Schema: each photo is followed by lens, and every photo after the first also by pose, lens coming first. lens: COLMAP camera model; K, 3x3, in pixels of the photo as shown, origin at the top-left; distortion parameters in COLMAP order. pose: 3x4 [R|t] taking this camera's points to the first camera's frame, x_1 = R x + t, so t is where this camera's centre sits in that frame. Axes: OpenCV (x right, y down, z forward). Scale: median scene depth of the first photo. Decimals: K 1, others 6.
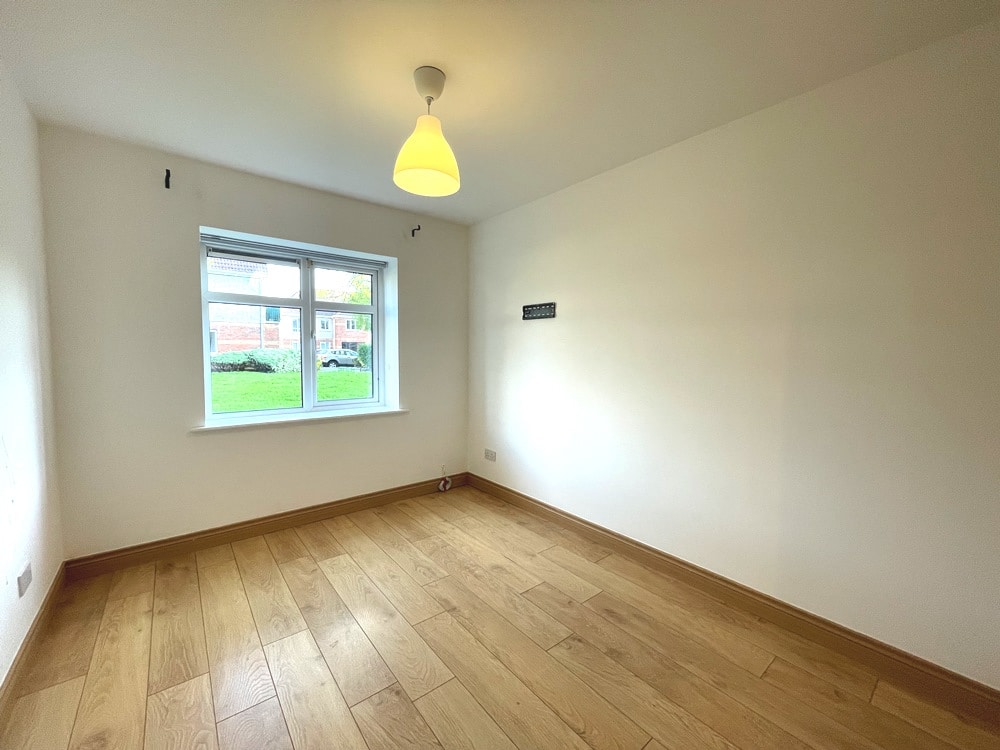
lens RADIAL K [[402.9, 0, 500.0], [0, 402.9, 375.0], [0, 0, 1]] dist [-0.001437, -0.000044]
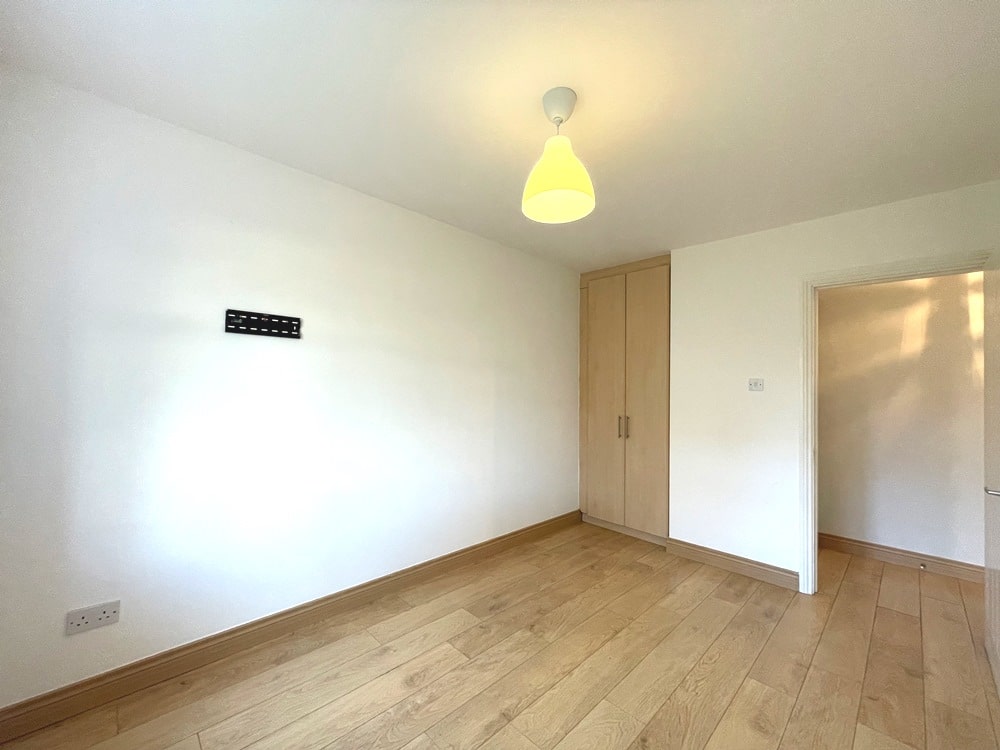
lens RADIAL K [[402.9, 0, 500.0], [0, 402.9, 375.0], [0, 0, 1]] dist [-0.001437, -0.000044]
pose [[-0.084529, 0.016038, 0.996292, -0.778100], [0.042222, 0.999030, -0.012499, -0.067662], [-0.995526, 0.041009, -0.085125, 0.891947]]
